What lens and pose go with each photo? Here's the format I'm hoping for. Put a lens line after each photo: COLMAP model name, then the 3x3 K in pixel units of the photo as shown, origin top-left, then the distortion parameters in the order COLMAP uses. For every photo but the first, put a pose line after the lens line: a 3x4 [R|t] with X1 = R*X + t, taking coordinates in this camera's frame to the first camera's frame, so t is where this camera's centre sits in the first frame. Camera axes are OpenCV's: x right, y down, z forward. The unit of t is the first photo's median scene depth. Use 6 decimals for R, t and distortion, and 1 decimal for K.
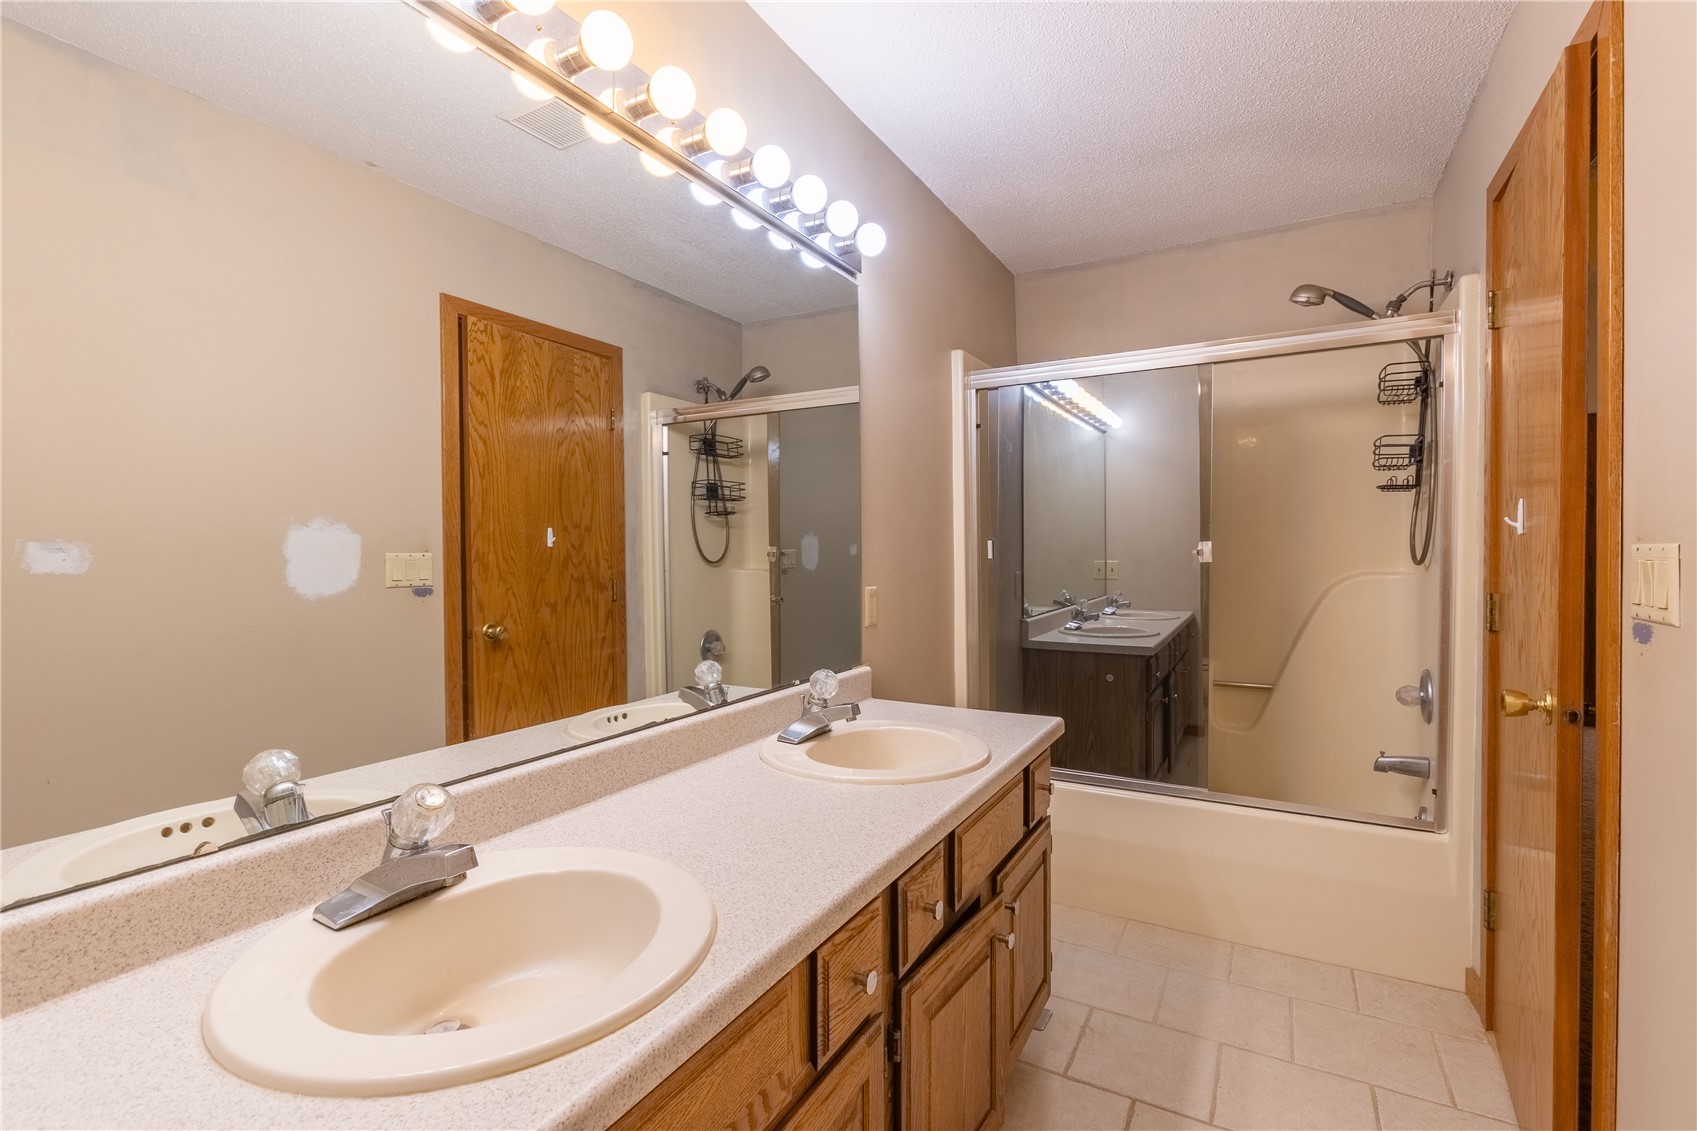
lens RADIAL K [[774.1, 0, 845.6], [0, 774.1, 565.7], [0, 0, 1]] dist [-0.001584, 0.000715]
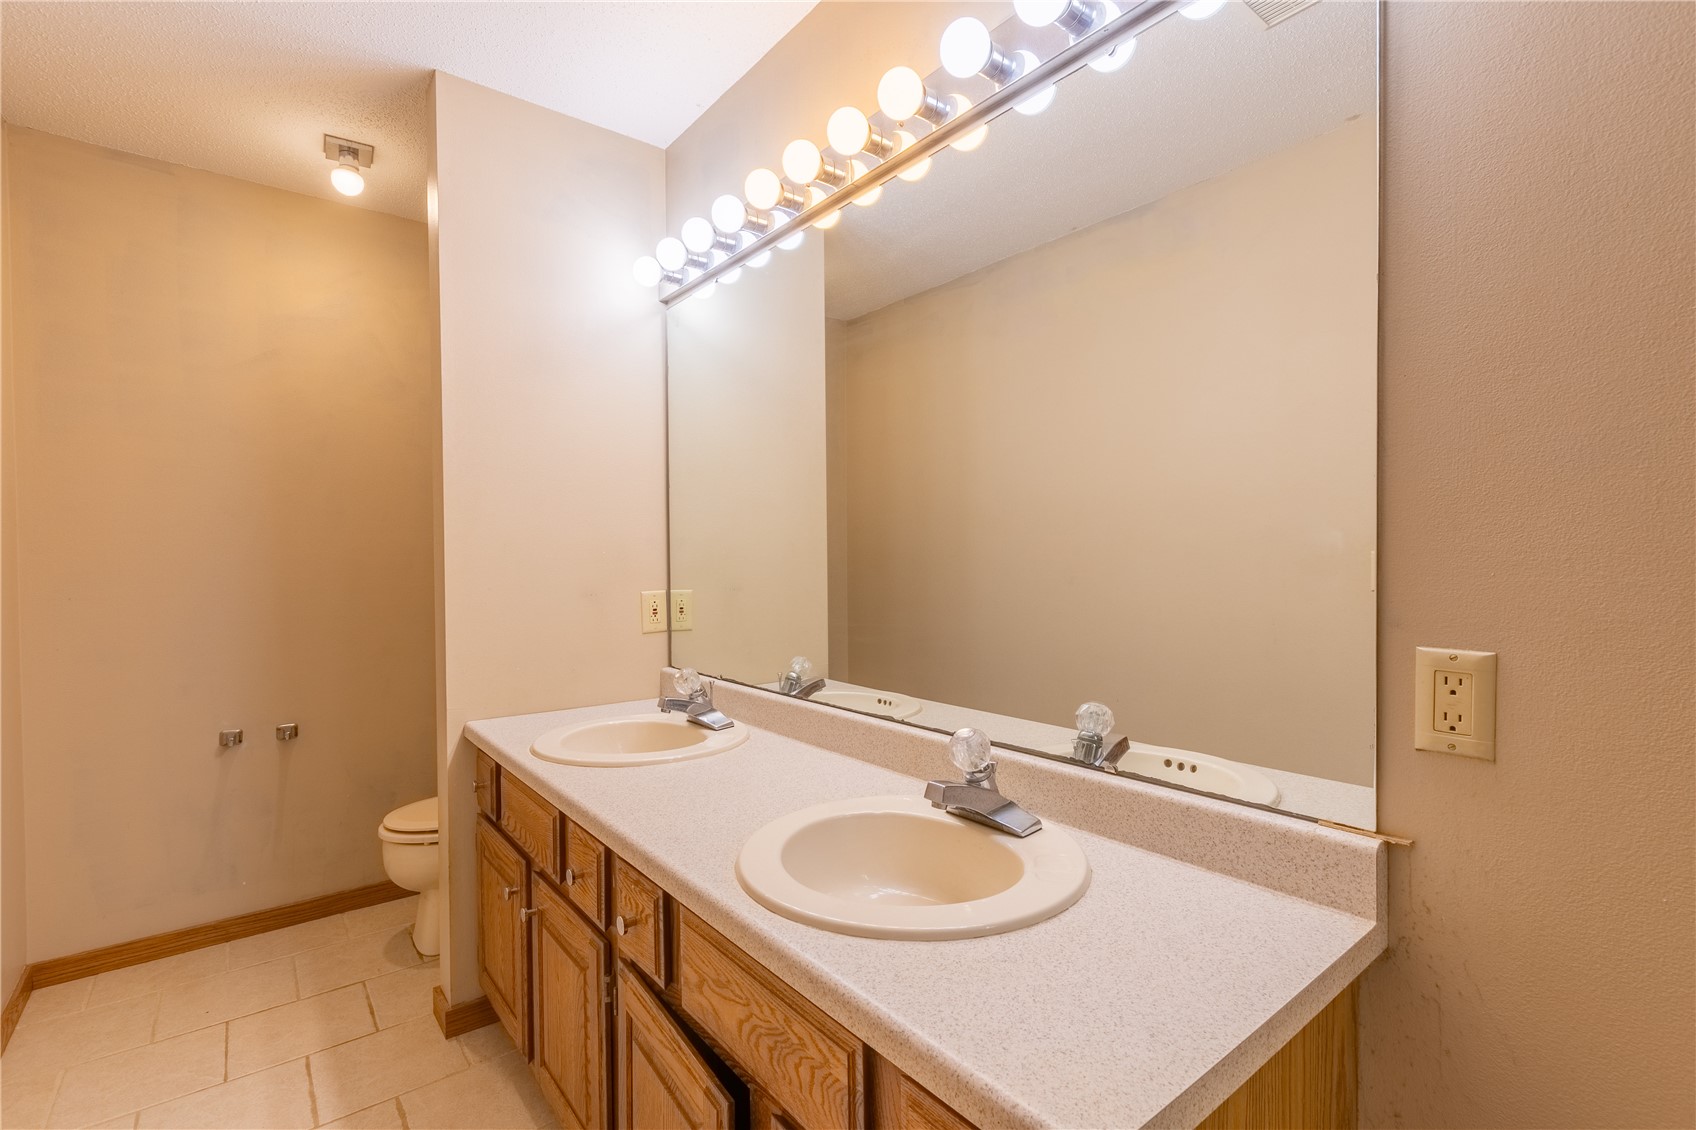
lens RADIAL K [[773.6, 0, 845.9], [0, 773.6, 562.9], [0, 0, 1]] dist [-0.001584, 0.000715]
pose [[-0.381071, 0.015958, -0.924408, 0.651557], [-0.003970, 0.999814, 0.018896, -0.023645], [0.924537, 0.010870, -0.380937, 1.170369]]
